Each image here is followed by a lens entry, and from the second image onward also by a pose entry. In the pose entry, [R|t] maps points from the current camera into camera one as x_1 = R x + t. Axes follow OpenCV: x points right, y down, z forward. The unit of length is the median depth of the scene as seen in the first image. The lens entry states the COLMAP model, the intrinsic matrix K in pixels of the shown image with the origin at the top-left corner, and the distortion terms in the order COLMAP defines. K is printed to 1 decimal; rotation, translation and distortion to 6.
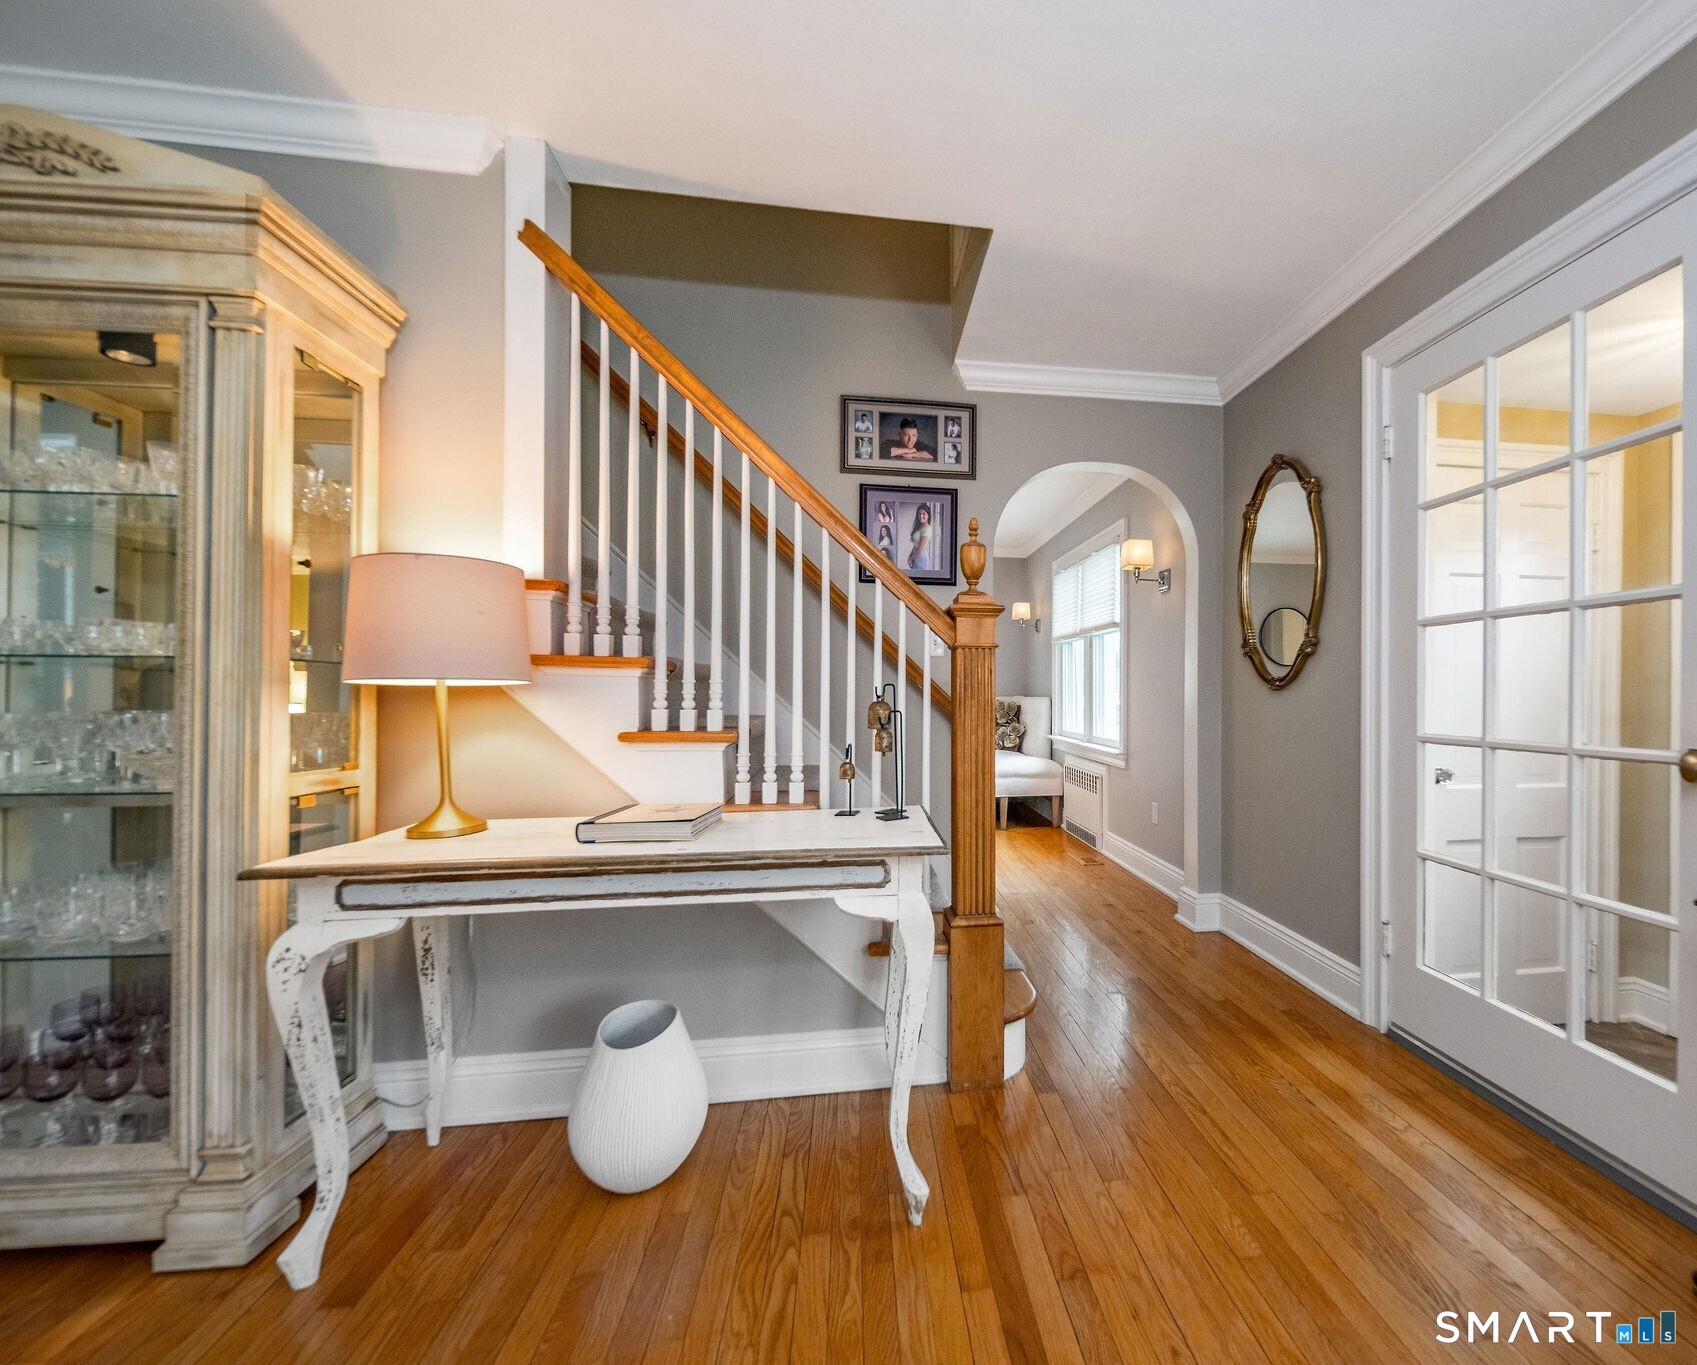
lens RADIAL K [[819.6, 0, 849.5], [0, 819.6, 695.5], [0, 0, 1]] dist [0.002012, -0.000397]
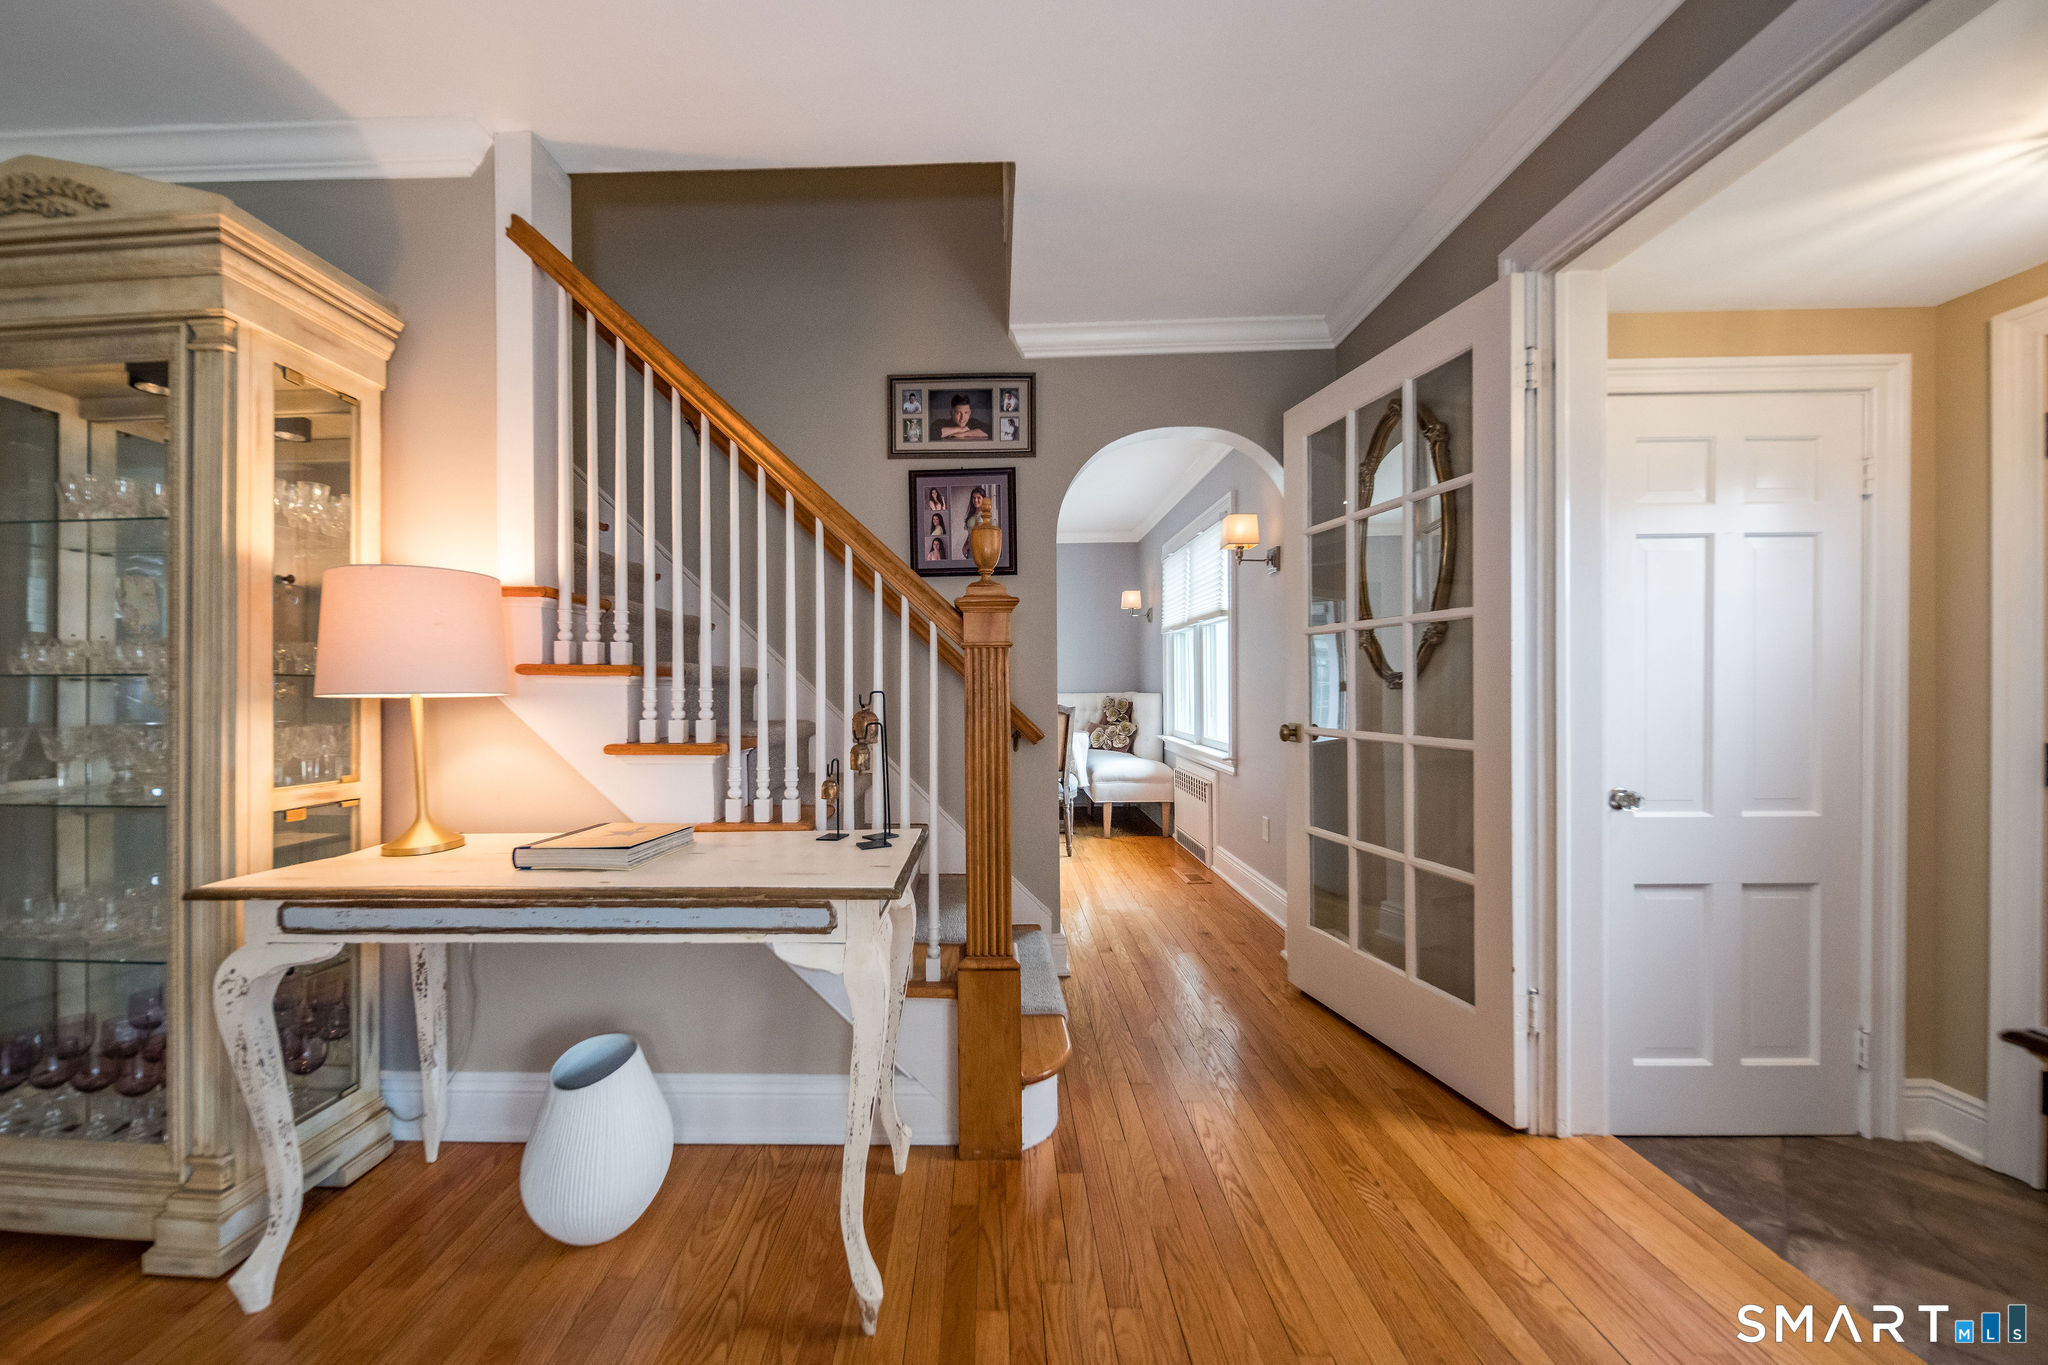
lens RADIAL K [[727.5, 0, 978.5], [0, 727.5, 681.6], [0, 0, 1]] dist [0.001356, -0.000105]
pose [[0.981994, -0.010254, -0.188633, 0.315264], [0.011451, 0.999921, 0.005256, -0.028470], [0.188564, -0.007322, 0.982034, 0.266139]]
